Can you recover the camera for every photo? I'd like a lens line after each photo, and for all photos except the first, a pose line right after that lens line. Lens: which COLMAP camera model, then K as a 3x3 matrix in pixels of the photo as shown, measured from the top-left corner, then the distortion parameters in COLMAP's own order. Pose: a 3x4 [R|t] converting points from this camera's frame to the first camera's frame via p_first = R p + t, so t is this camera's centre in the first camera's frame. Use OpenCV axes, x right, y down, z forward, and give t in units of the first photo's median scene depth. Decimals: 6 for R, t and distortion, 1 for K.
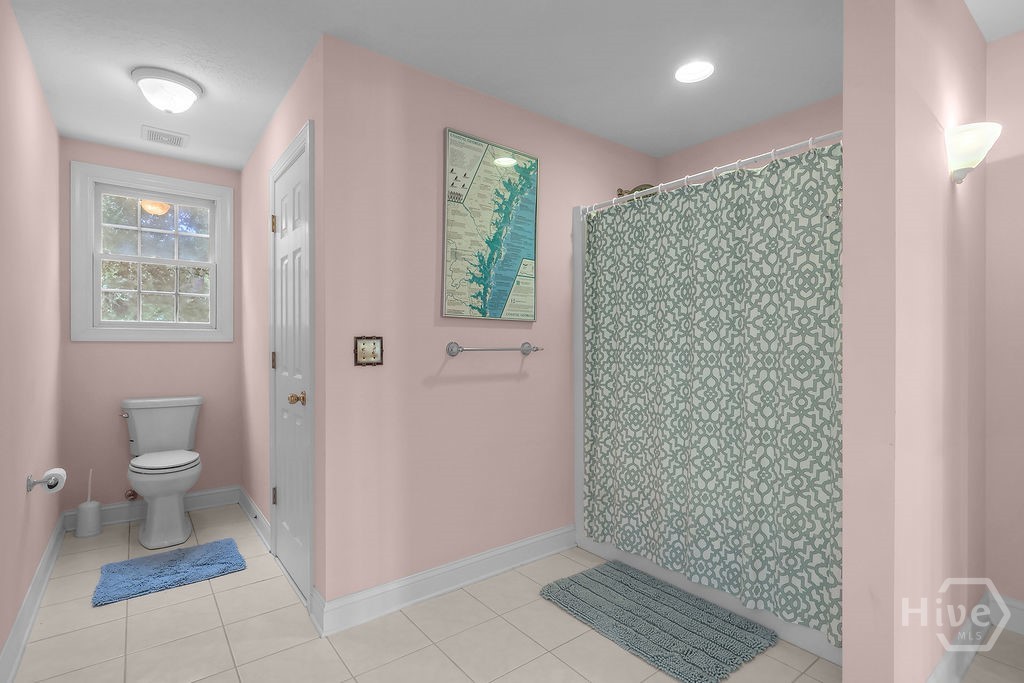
lens RADIAL K [[483.5, 0, 515.1], [0, 483.5, 339.8], [0, 0, 1]] dist [0.001823, 0.000230]
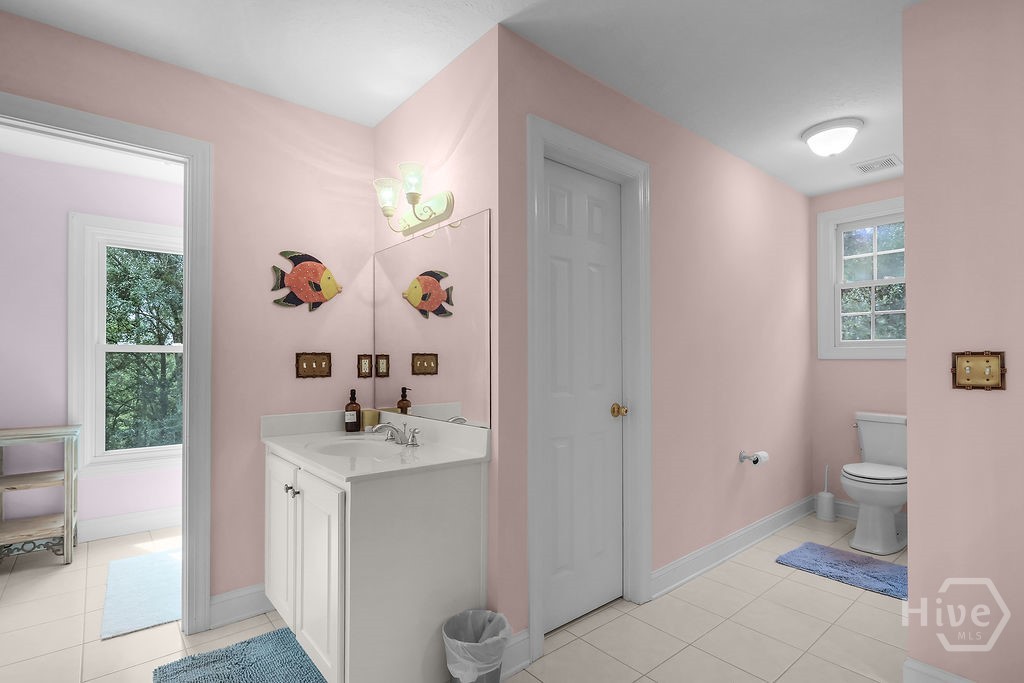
lens RADIAL K [[496.1, 0, 510.2], [0, 496.1, 351.3], [0, 0, 1]] dist [0.000849, 0.000060]
pose [[0.035876, -0.022927, -0.999093, 0.407041], [0.013245, 0.999660, -0.022465, 0.001253], [0.999268, -0.012427, 0.036168, 0.211479]]
